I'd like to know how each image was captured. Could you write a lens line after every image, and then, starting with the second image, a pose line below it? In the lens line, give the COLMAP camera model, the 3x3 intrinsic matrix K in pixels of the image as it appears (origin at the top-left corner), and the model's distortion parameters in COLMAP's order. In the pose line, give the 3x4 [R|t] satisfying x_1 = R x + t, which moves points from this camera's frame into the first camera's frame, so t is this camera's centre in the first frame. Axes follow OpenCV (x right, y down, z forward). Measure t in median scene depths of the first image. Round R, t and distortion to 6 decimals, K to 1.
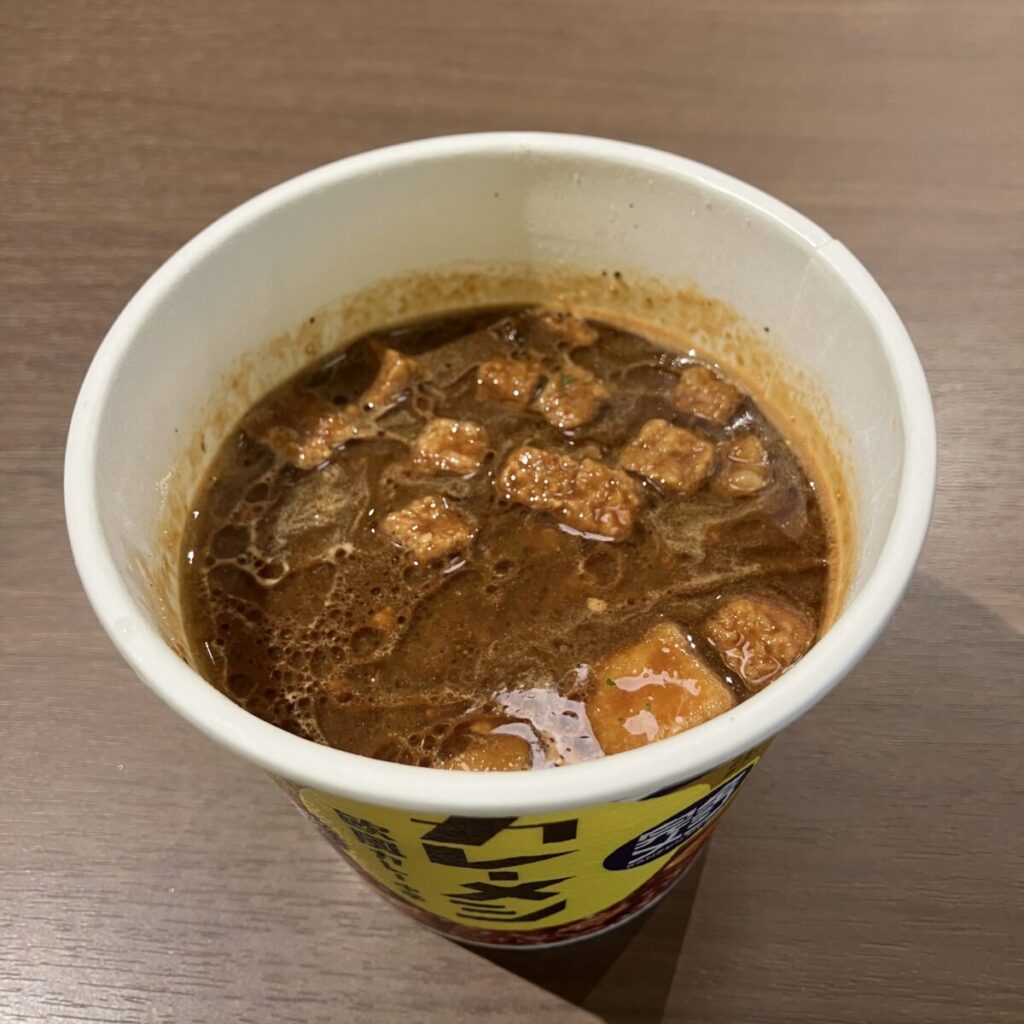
lens RADIAL K [[1289.2, 0, 505.2], [0, 1289.2, 504.6], [0, 0, 1]] dist [0.005657, 0.000000]
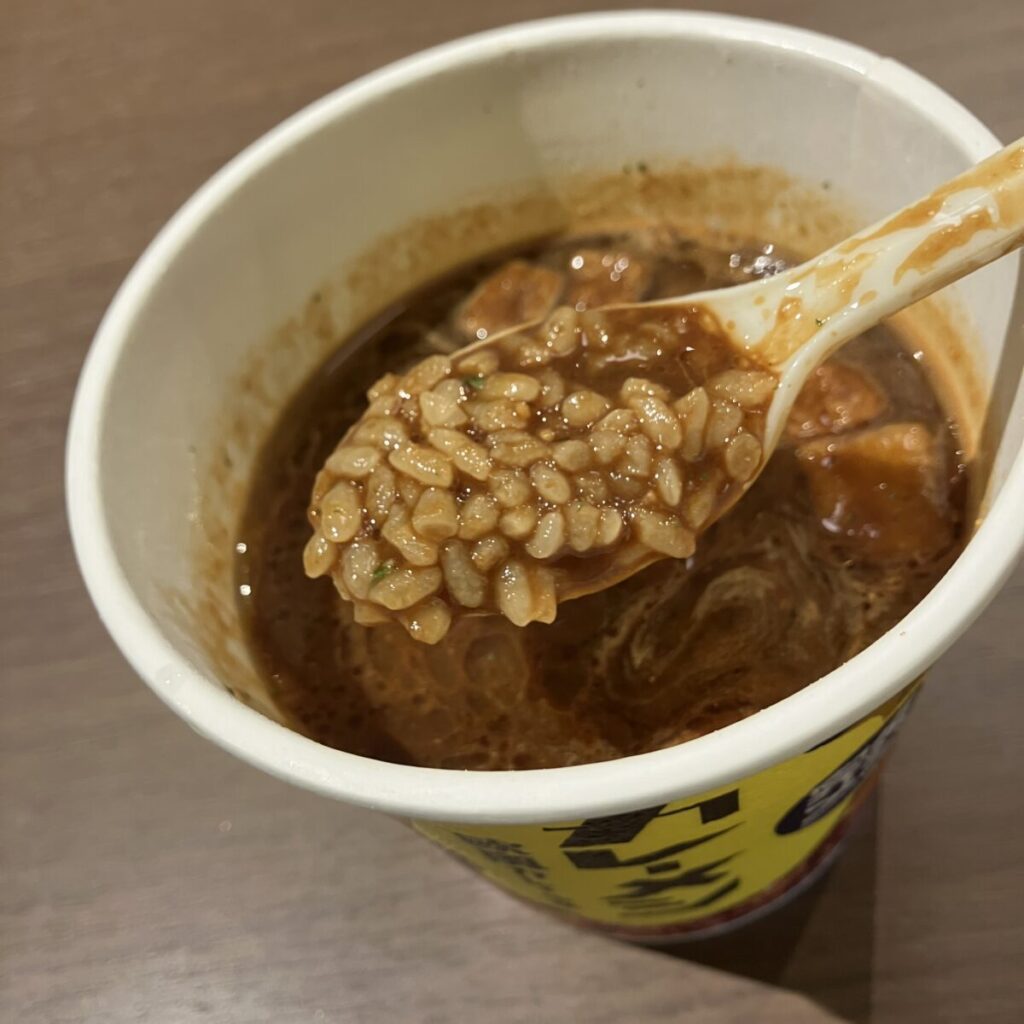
lens RADIAL K [[1289.2, 0, 490.8], [0, 1289.2, 509.4], [0, 0, 1]] dist [0.005657, 0.000000]
pose [[0.974044, -0.215488, -0.069304, -0.002204], [0.216774, 0.976154, 0.011516, 0.017776], [0.065170, -0.026241, 0.997529, 0.127316]]
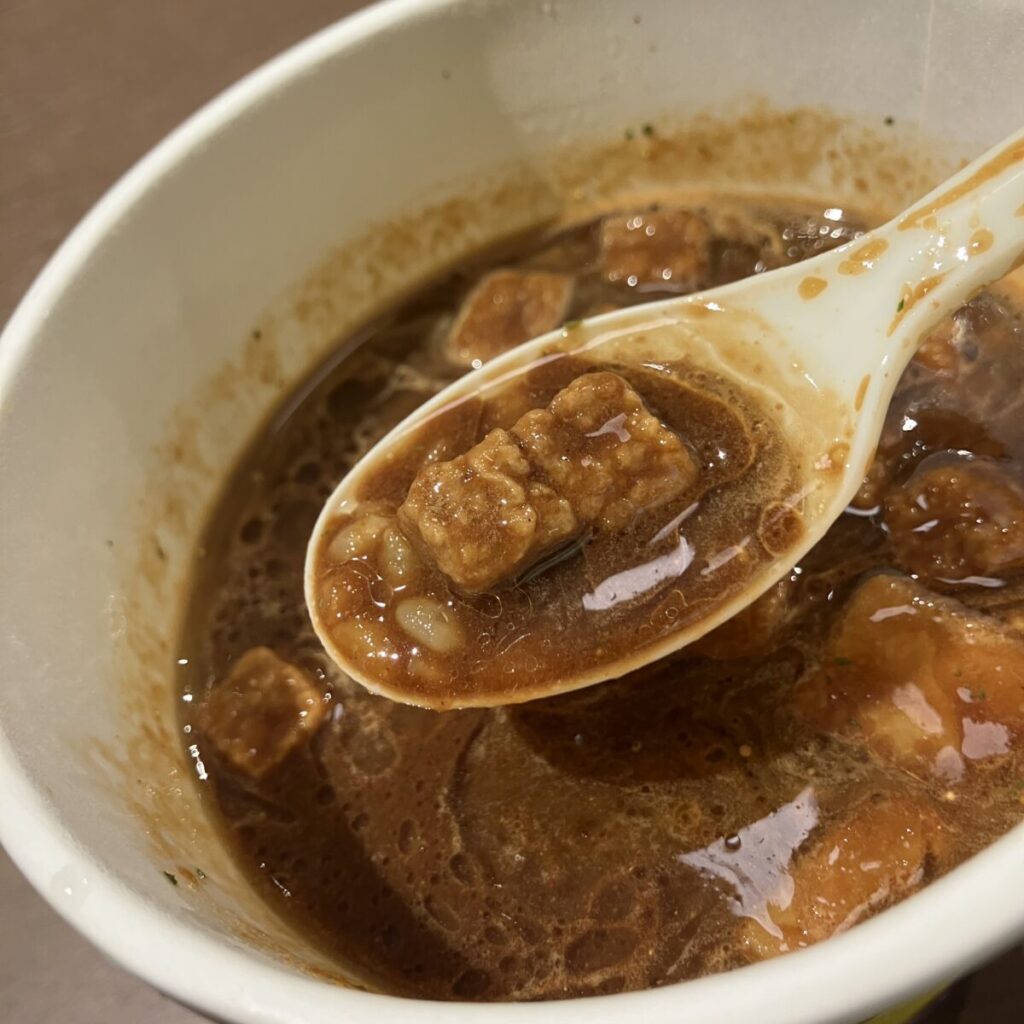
lens RADIAL K [[1289.2, 0, 512.1], [0, 1289.2, 513.3], [0, 0, 1]] dist [0.005657, 0.000000]
pose [[0.946536, -0.320152, -0.039664, -0.023299], [0.319678, 0.947357, -0.017932, 0.007569], [0.043317, 0.004294, 0.999052, 0.338148]]
